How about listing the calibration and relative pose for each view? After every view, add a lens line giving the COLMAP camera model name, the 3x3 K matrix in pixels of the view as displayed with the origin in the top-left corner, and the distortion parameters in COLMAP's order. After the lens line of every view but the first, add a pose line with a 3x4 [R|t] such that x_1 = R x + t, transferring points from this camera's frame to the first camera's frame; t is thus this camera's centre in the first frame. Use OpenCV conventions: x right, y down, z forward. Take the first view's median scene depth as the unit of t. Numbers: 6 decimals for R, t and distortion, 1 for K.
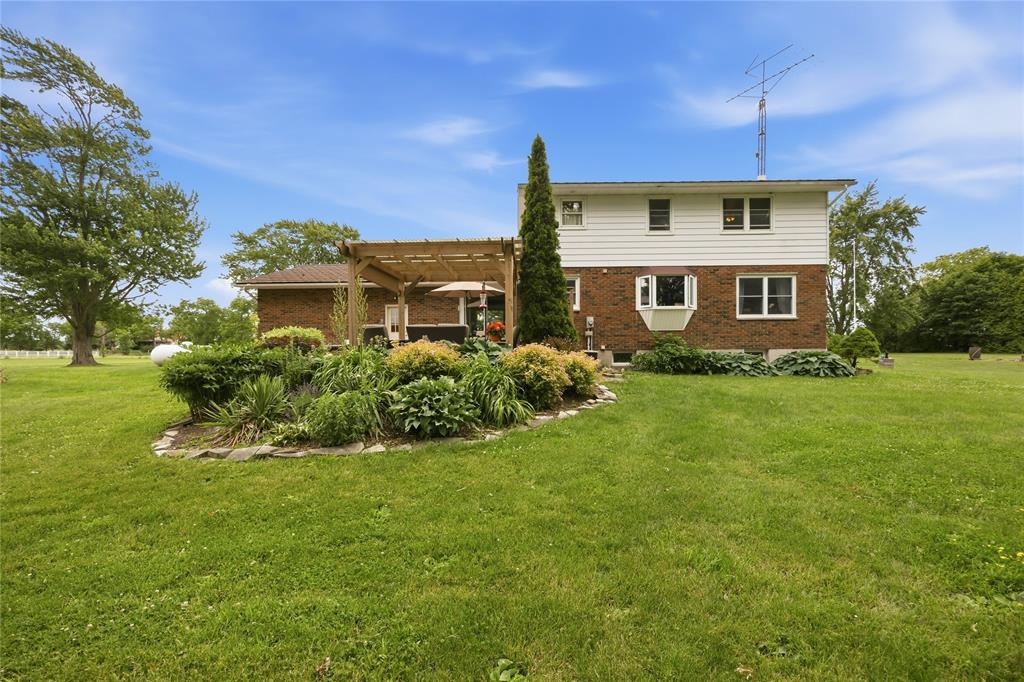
lens RADIAL K [[397.0, 0, 513.0], [0, 397.0, 344.6], [0, 0, 1]] dist [-0.000032, 0.000120]
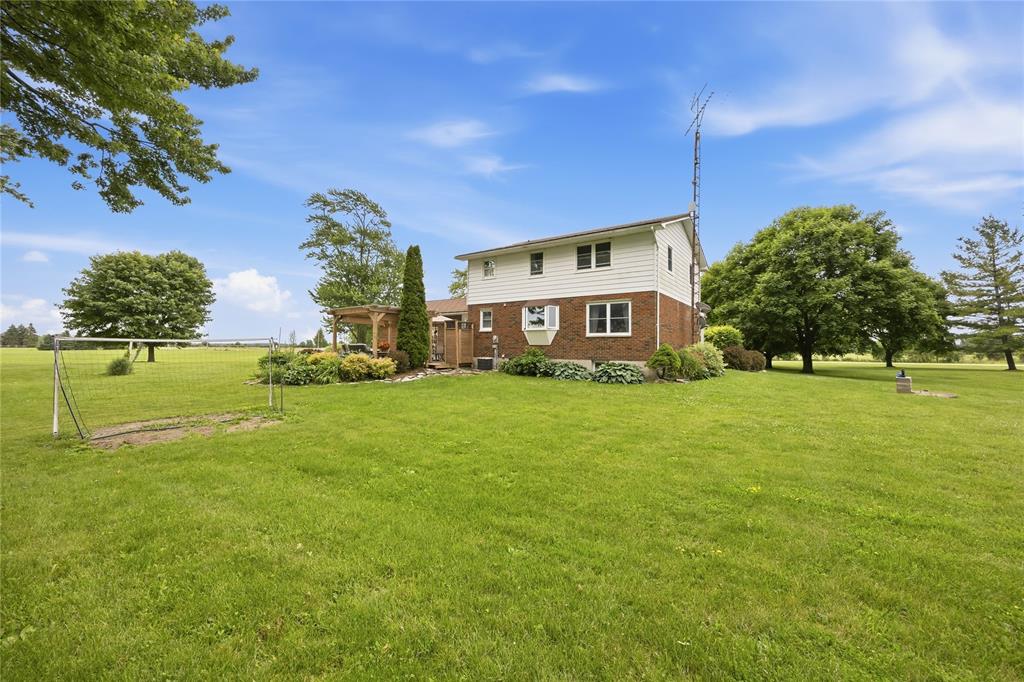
lens RADIAL K [[394.2, 0, 514.2], [0, 394.2, 342.5], [0, 0, 1]] dist [-0.000096, -0.000241]
pose [[0.828977, 0.004506, -0.559264, 1.092509], [-0.014862, 0.999792, -0.013975, -0.023208], [0.559085, 0.019897, 0.828872, -0.212075]]
